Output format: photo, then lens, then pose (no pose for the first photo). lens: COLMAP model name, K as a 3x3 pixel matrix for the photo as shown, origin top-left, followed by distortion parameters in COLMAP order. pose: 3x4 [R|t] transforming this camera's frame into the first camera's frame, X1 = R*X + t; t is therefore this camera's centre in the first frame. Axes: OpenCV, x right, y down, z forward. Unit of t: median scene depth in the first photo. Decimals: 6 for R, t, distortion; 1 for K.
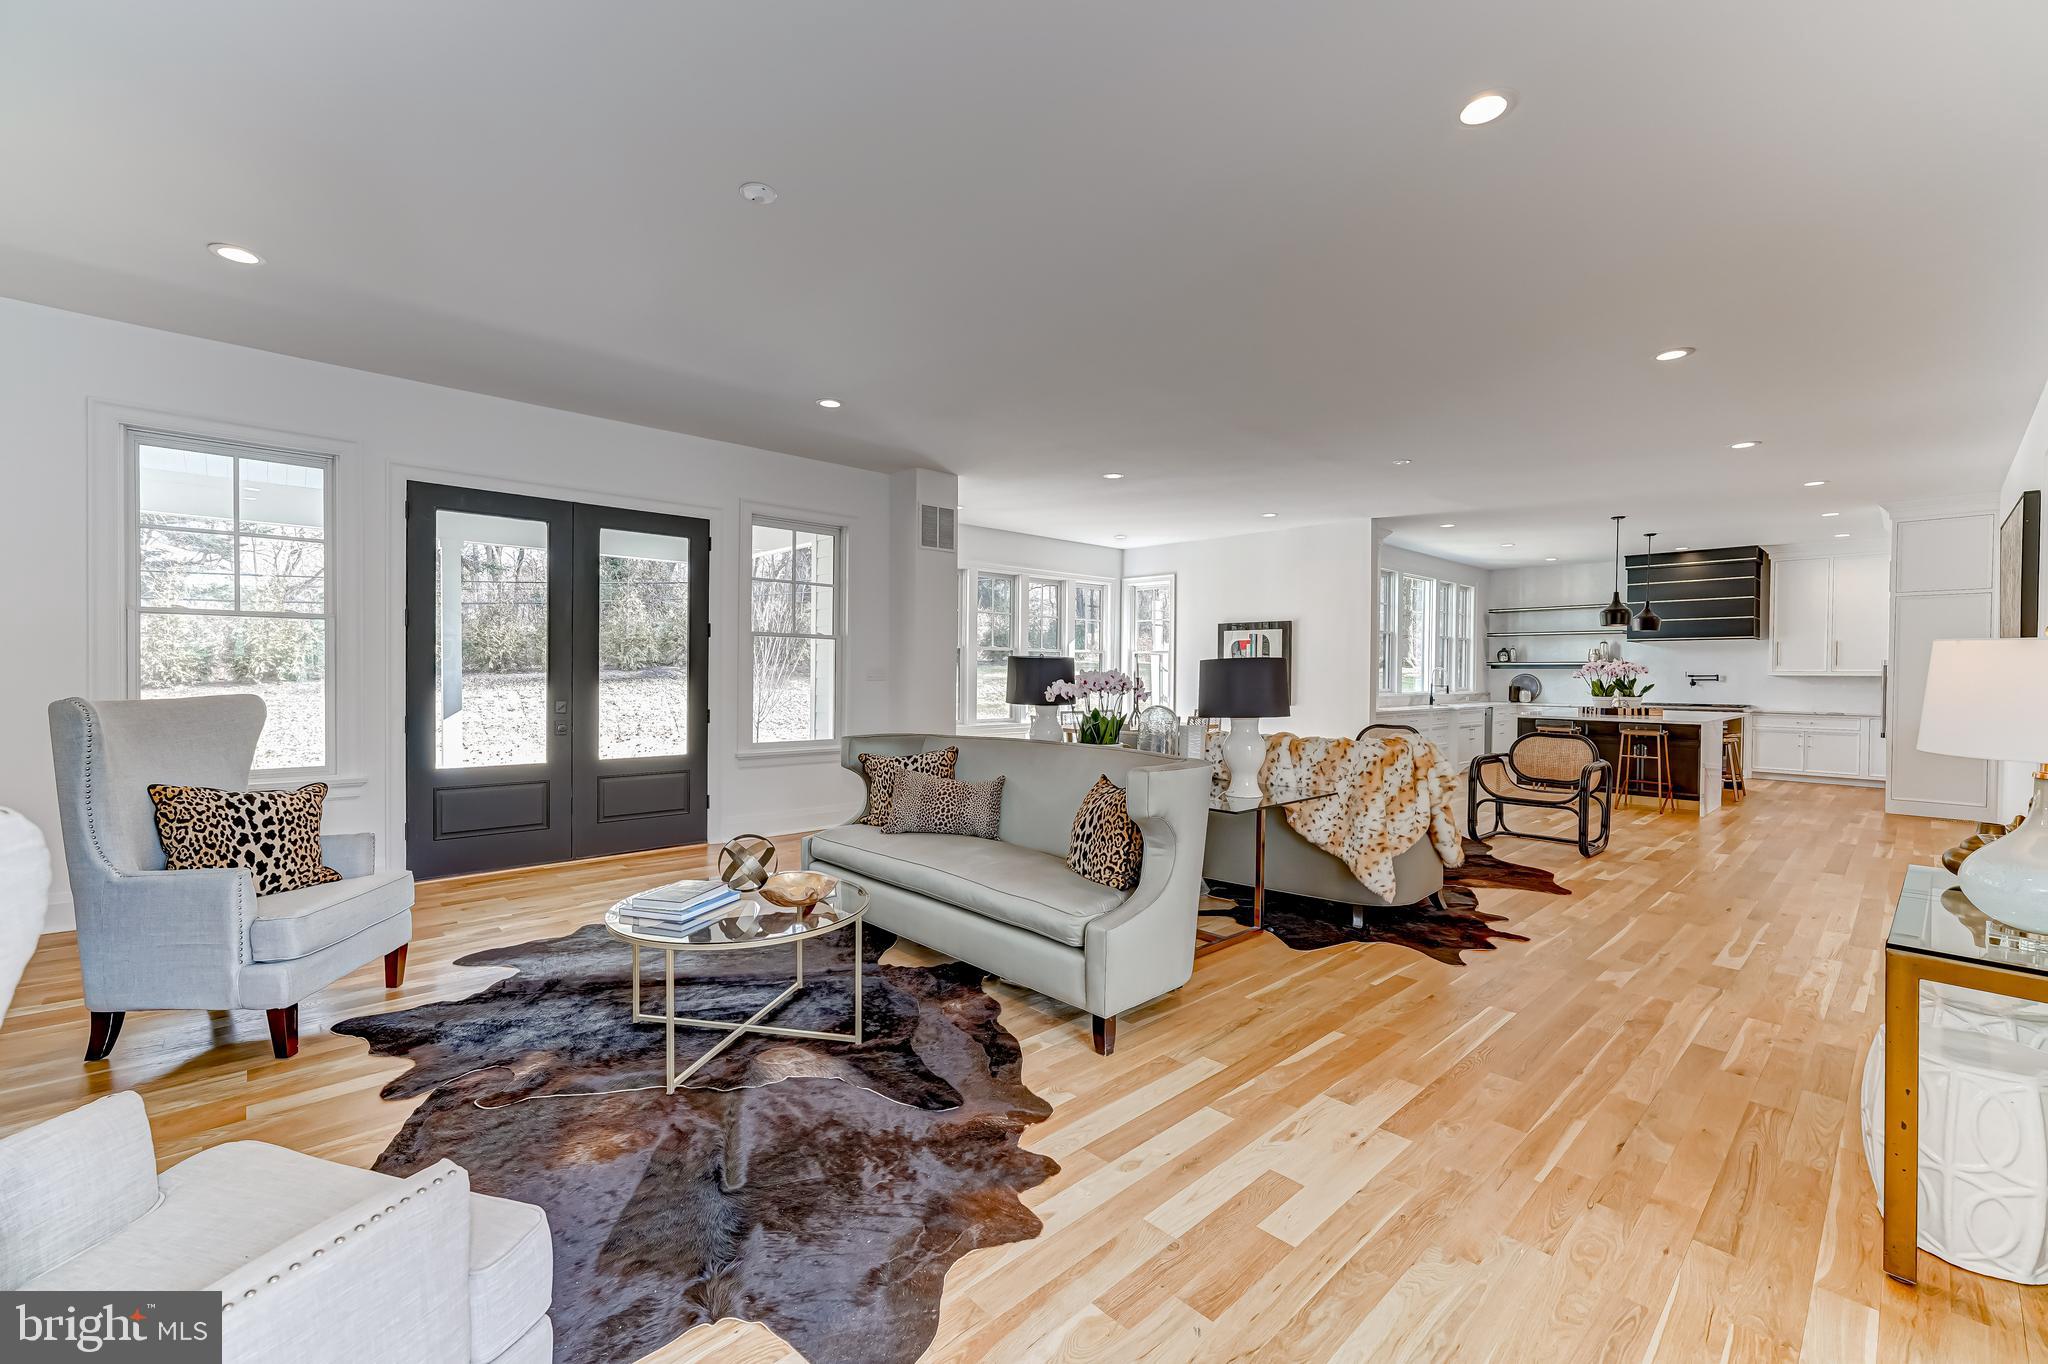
lens RADIAL K [[837.1, 0, 1024.0], [0, 837.1, 682.0], [0, 0, 1]] dist [-0.000771, 0.000555]
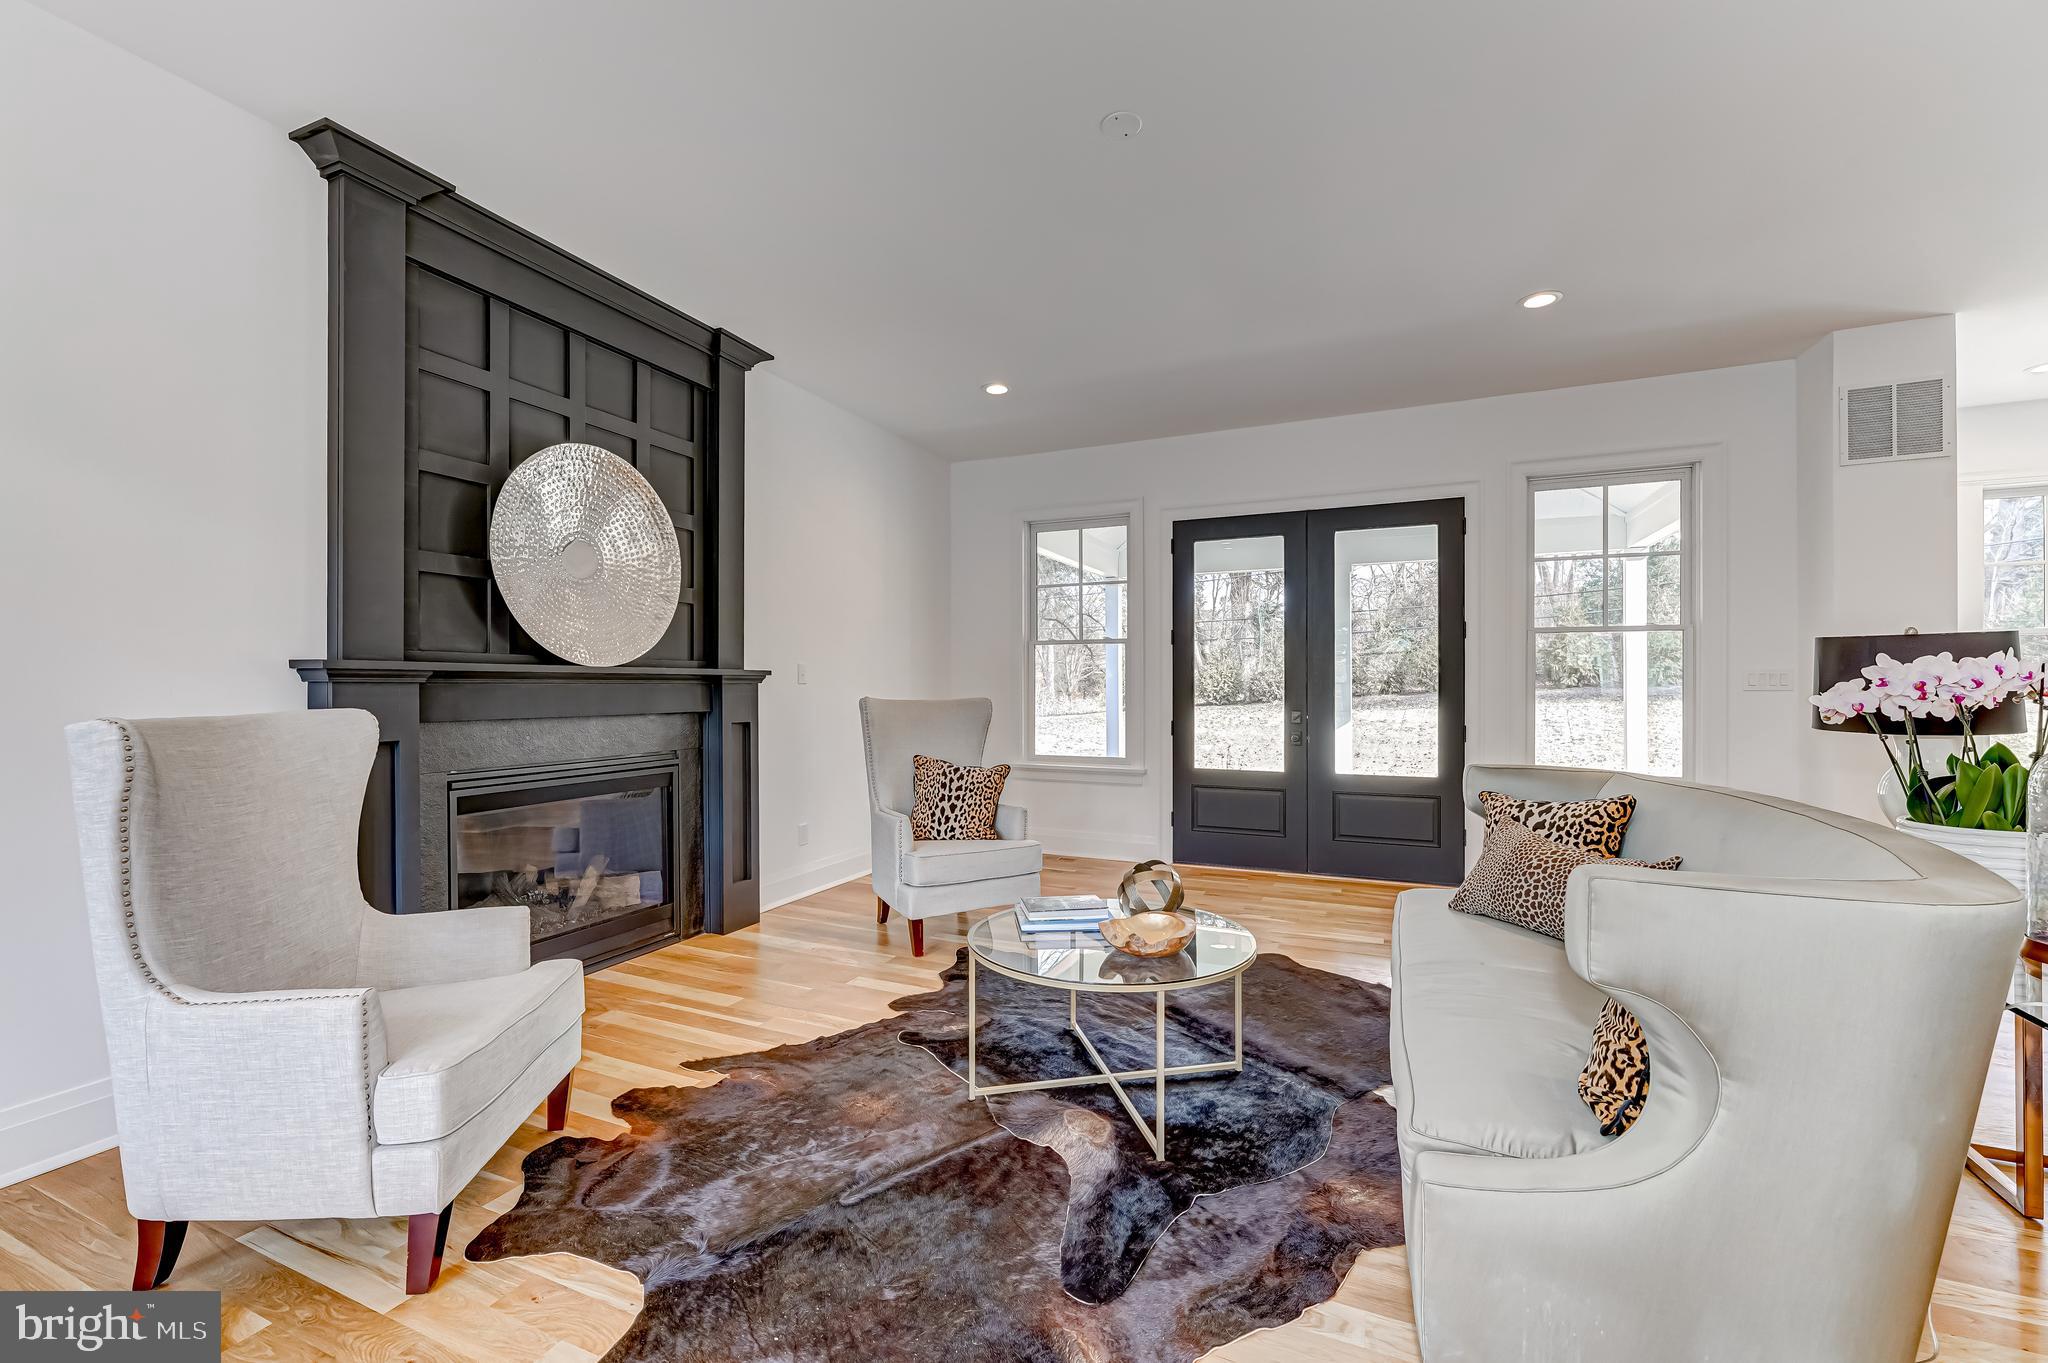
lens RADIAL K [[837.1, 0, 1024.0], [0, 837.1, 681.5], [0, 0, 1]] dist [-0.000771, 0.000555]
pose [[0.391761, -0.016431, -0.919920, 0.312099], [-0.005849, 0.999776, -0.020348, 0.012471], [0.920049, 0.013353, 0.391577, 0.403274]]
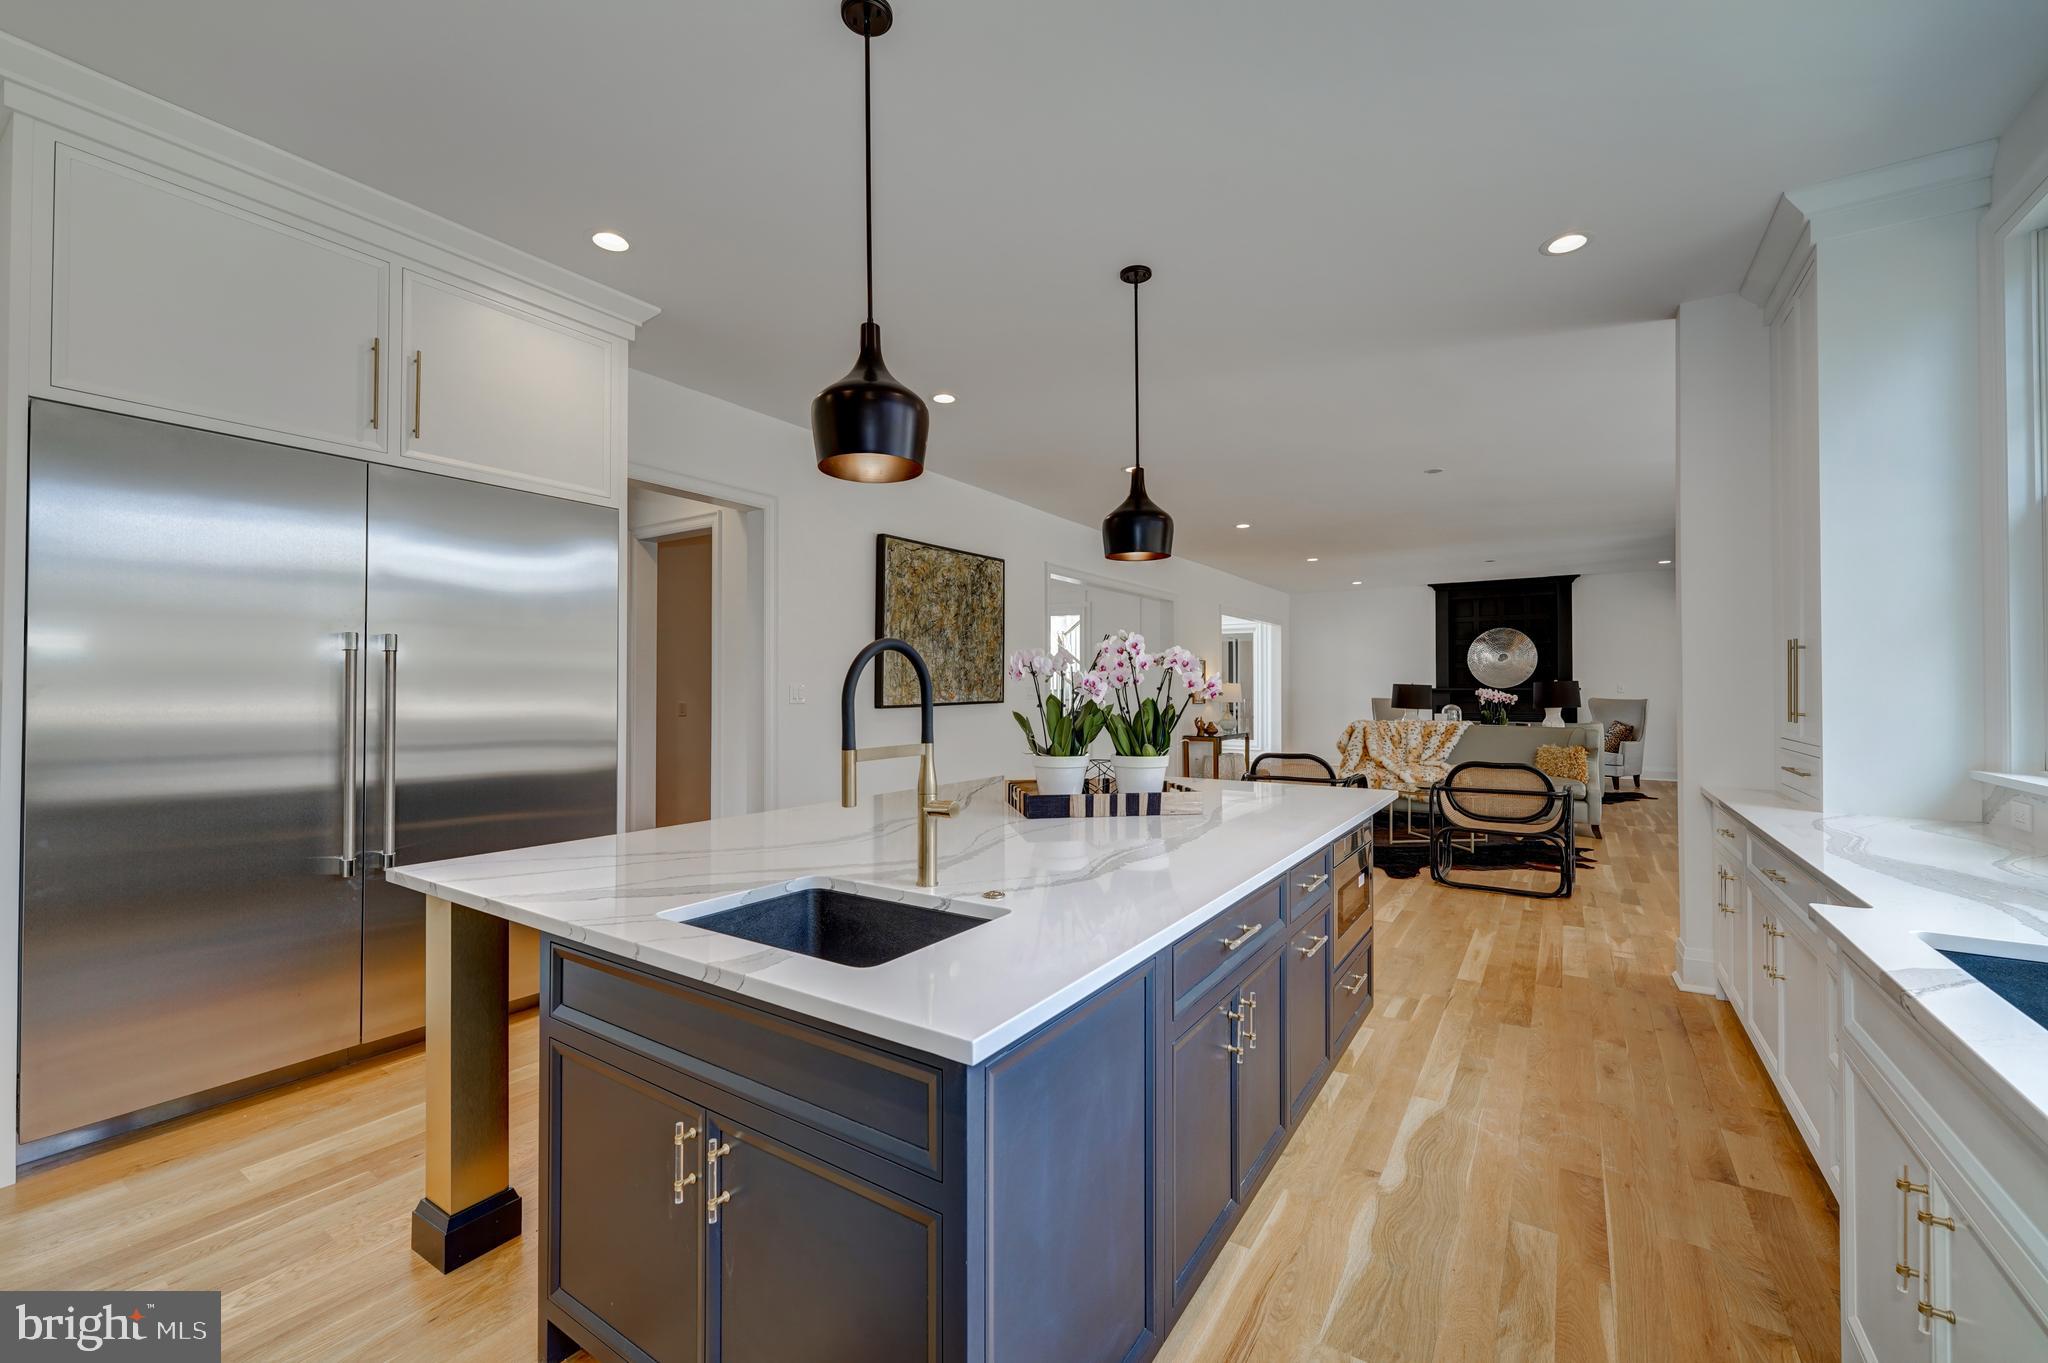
lens RADIAL K [[827.6, 0, 1024.0], [0, 827.6, 681.5], [0, 0, 1]] dist [-0.000277, 0.000144]
pose [[-0.973067, -0.008953, -0.230349, 1.770142], [-0.008681, 0.999960, -0.002196, -0.020696], [0.230360, -0.000137, -0.973106, 2.860274]]
